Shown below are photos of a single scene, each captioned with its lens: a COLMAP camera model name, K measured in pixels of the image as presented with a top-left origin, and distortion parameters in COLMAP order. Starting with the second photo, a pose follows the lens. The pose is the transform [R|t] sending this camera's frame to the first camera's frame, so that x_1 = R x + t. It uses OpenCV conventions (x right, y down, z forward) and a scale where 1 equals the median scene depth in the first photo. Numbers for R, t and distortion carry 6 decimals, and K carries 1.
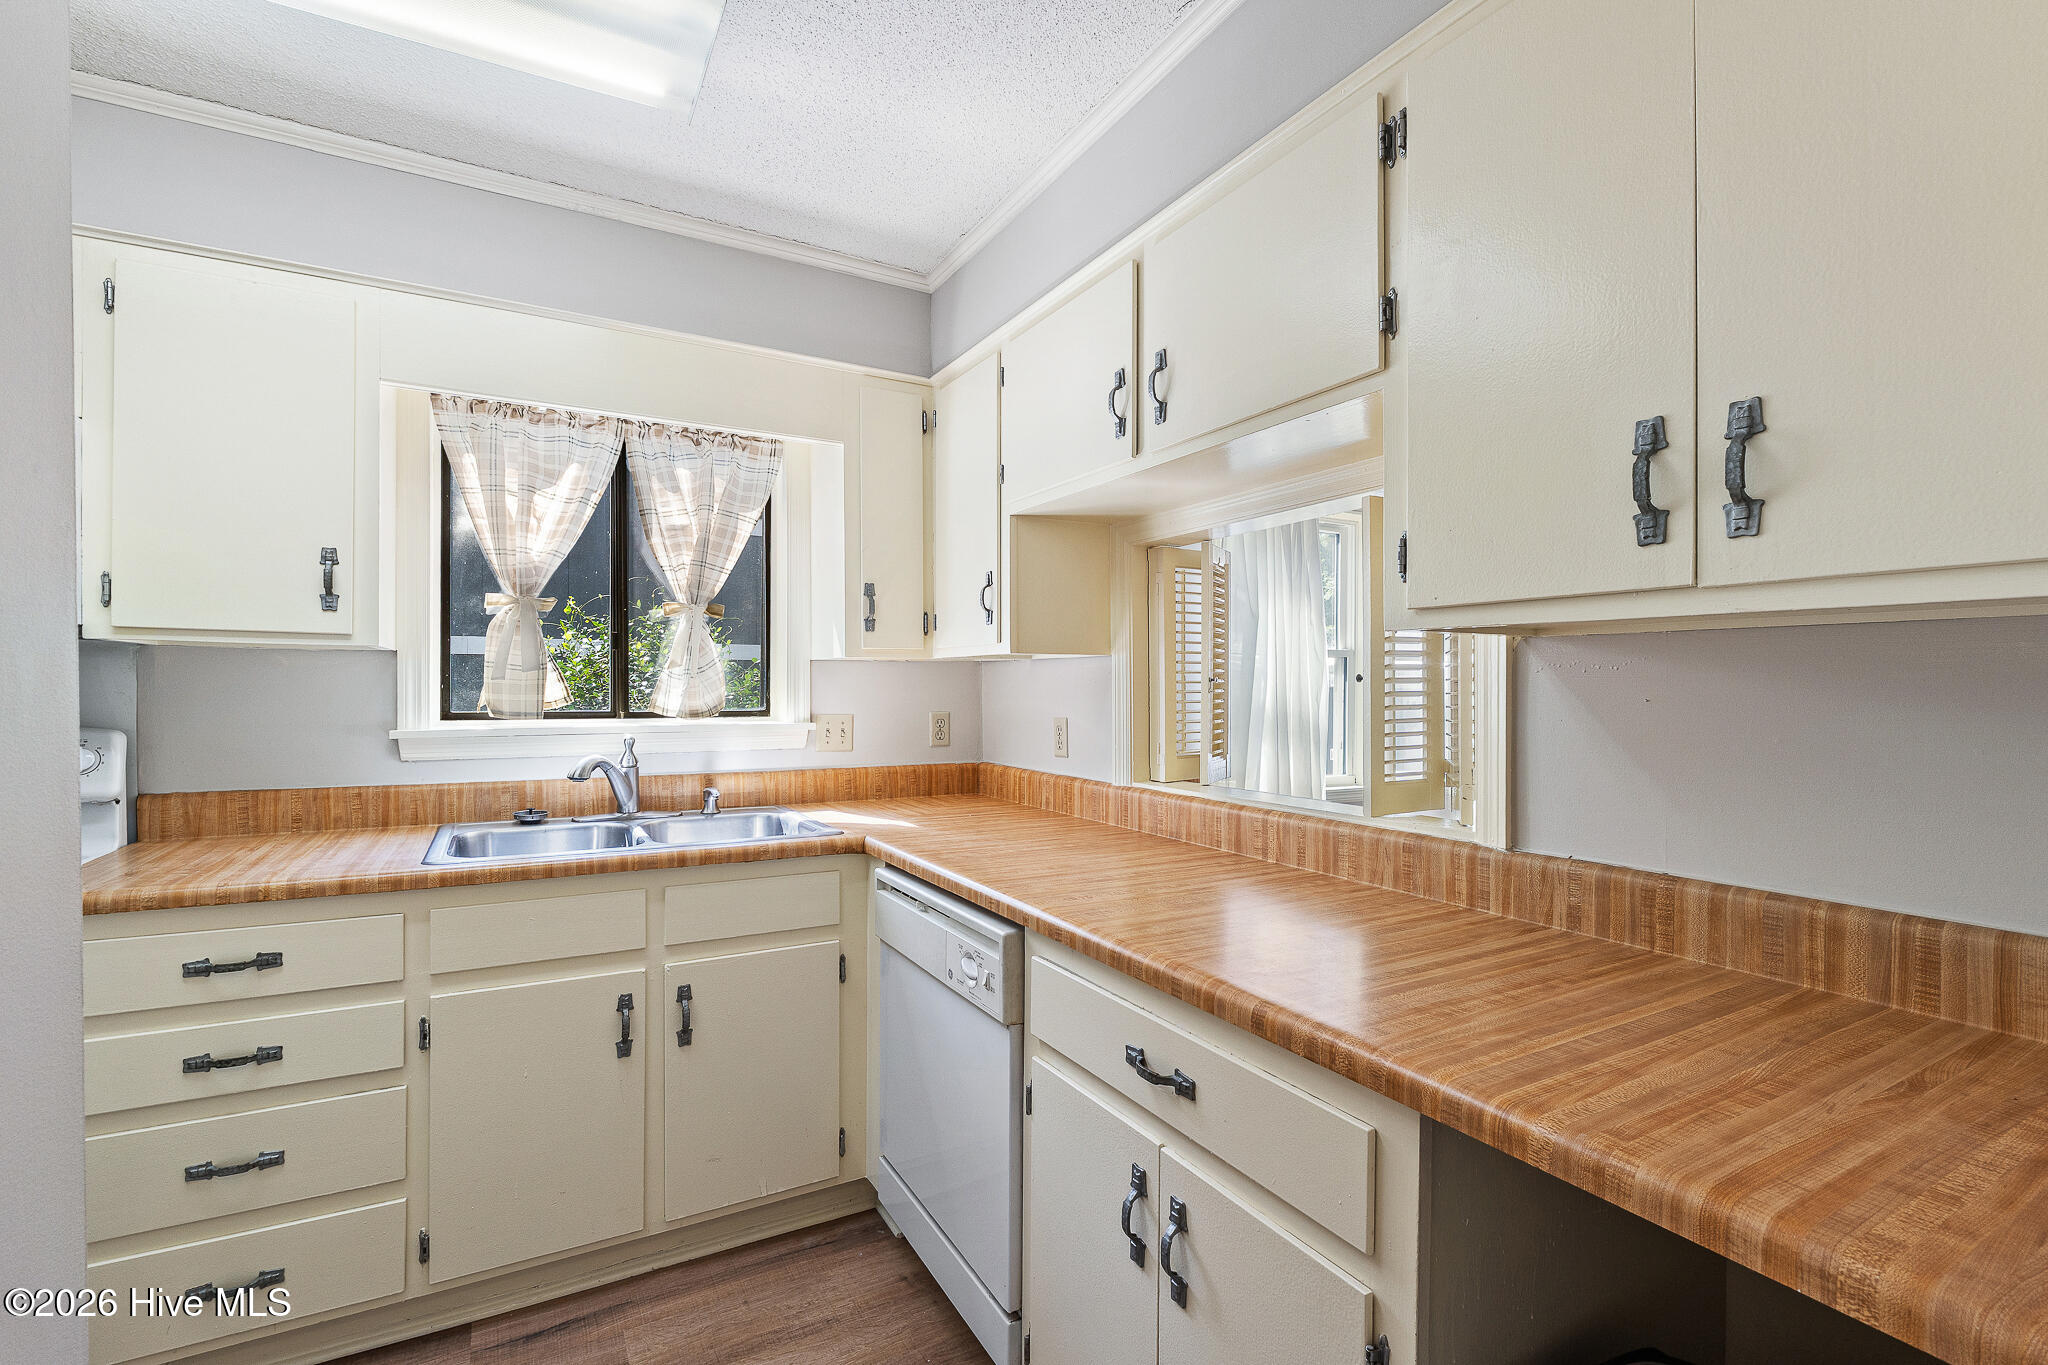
lens RADIAL K [[869.4, 0, 982.9], [0, 869.4, 693.5], [0, 0, 1]] dist [-0.013895, 0.000272]
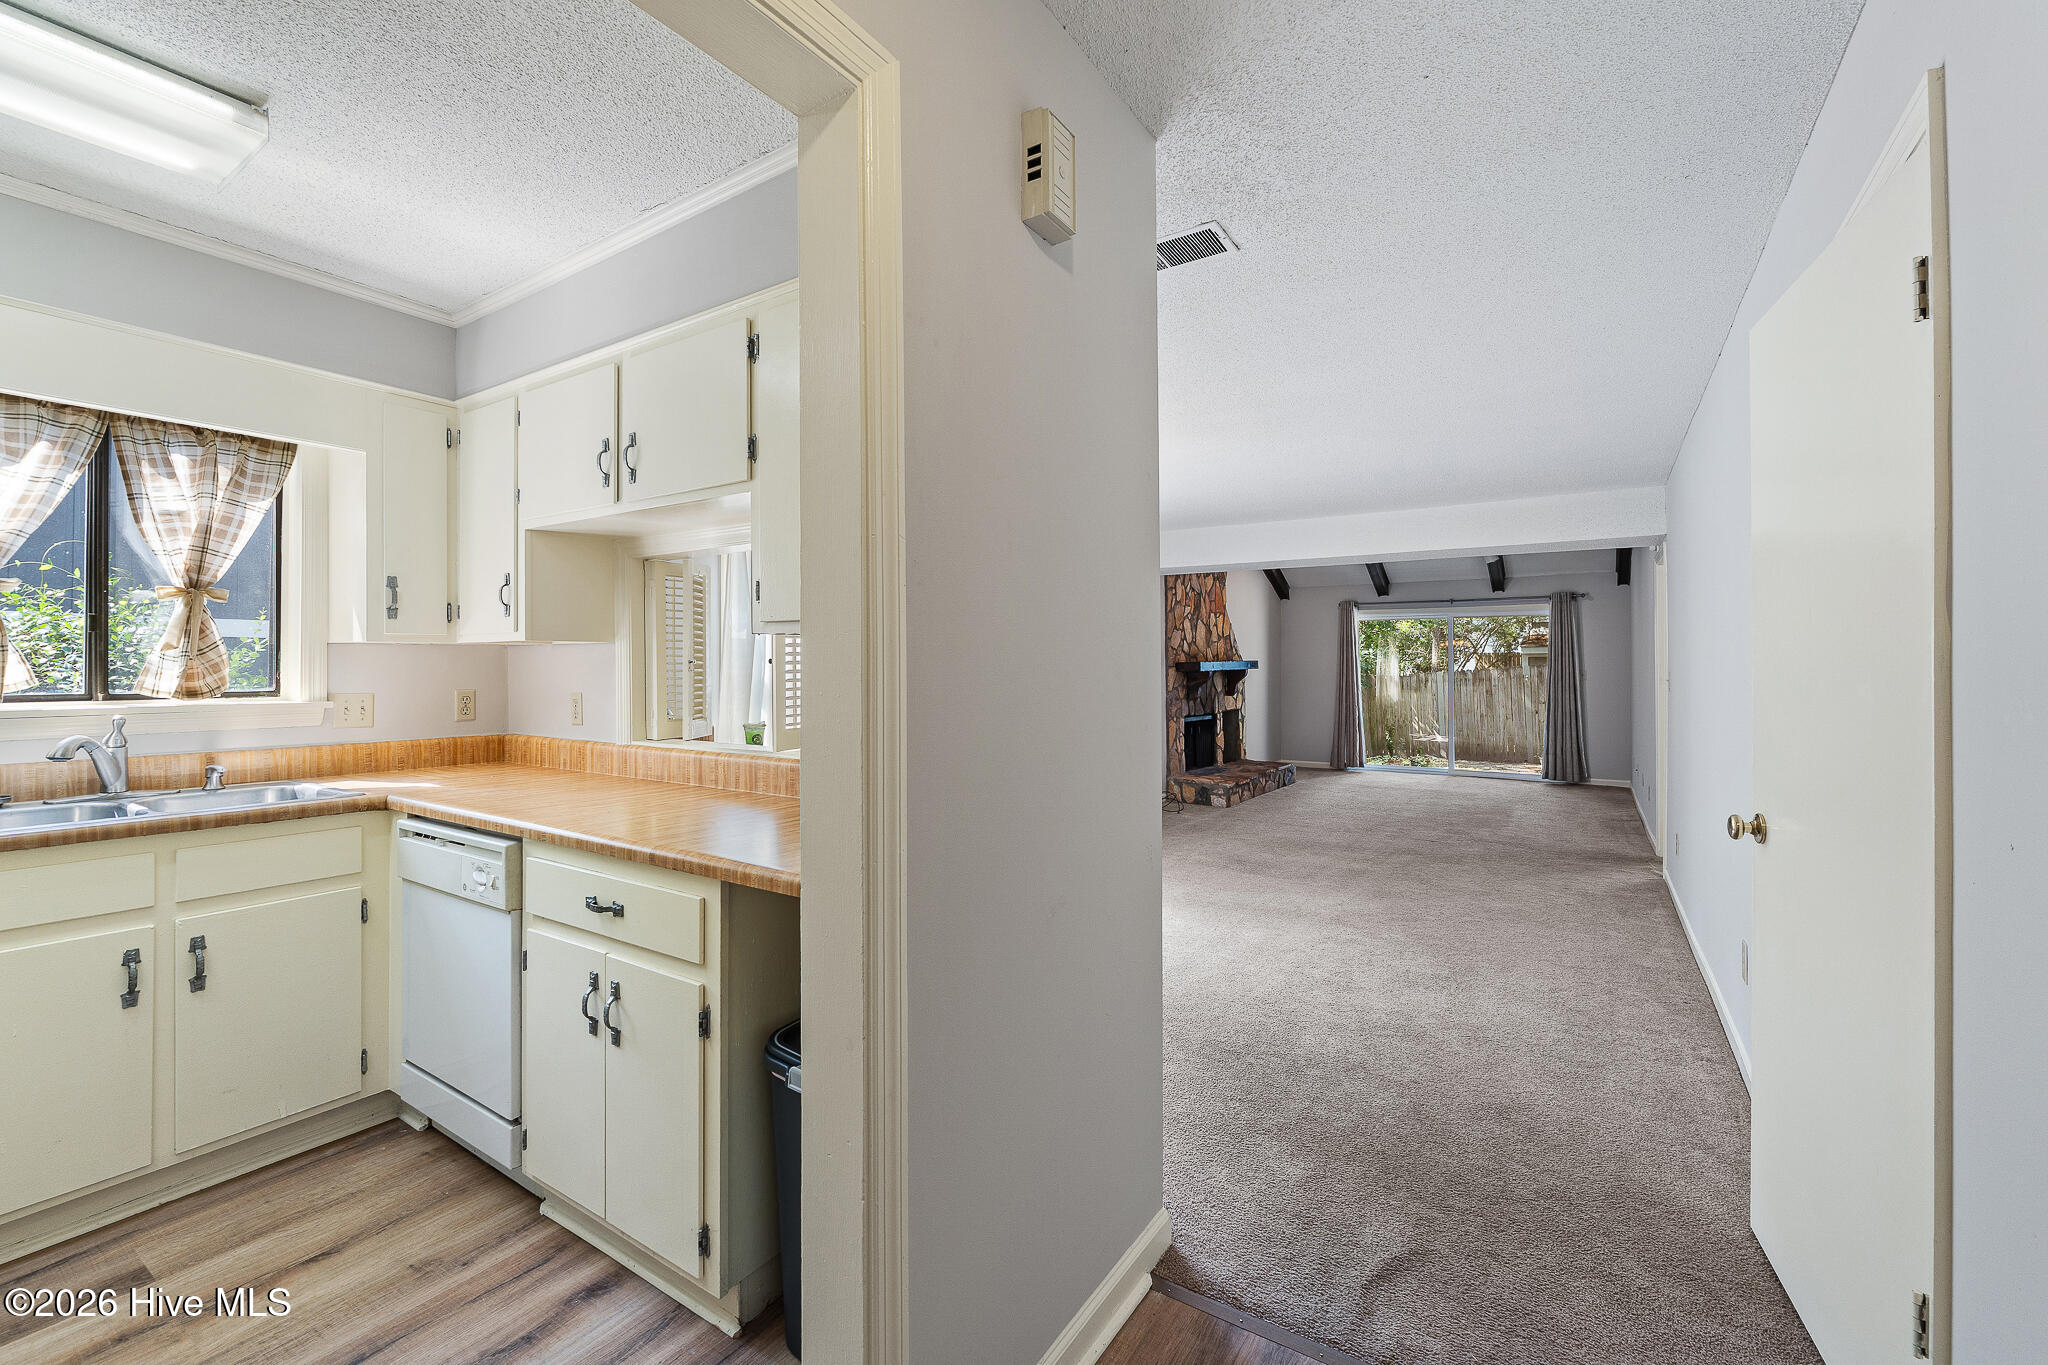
lens RADIAL K [[869.4, 0, 957.6], [0, 869.4, 657.6], [0, 0, 1]] dist [-0.013895, 0.000272]
pose [[0.899519, 0.001144, 0.436880, 0.050754], [0.006608, 0.999847, -0.016225, 0.002517], [-0.436832, 0.017482, 0.899373, -0.418741]]
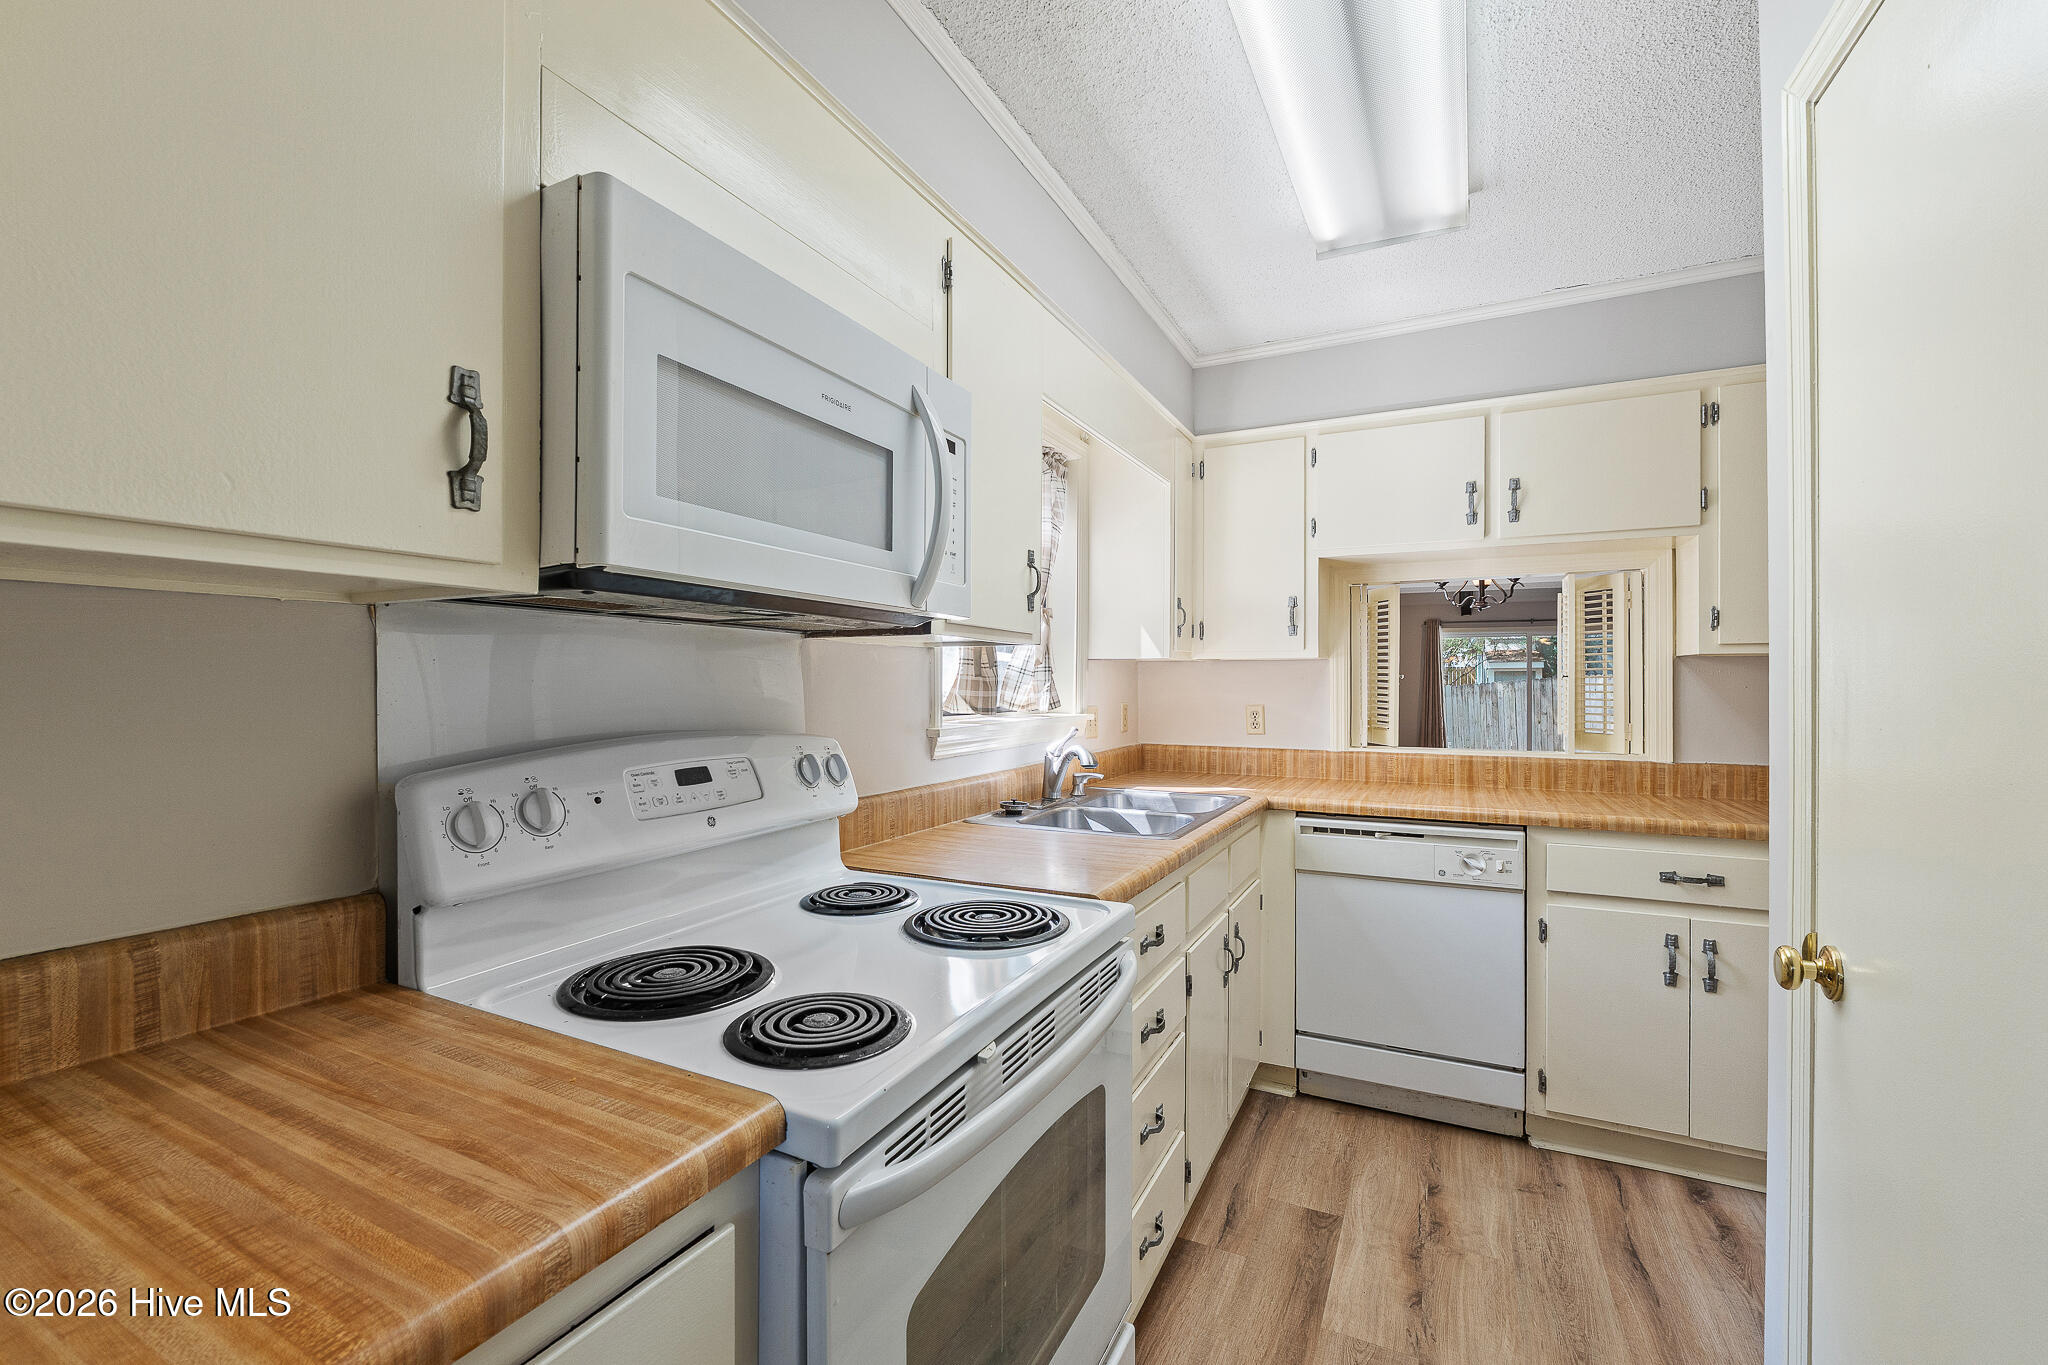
lens RADIAL K [[869.4, 0, 1024.2], [0, 869.4, 682.5], [0, 0, 1]] dist [-0.013895, 0.000272]
pose [[0.830529, -0.005454, 0.556949, -1.201669], [0.007904, 0.999967, -0.001994, -0.007791], [-0.556920, 0.006058, 0.830544, 0.124610]]
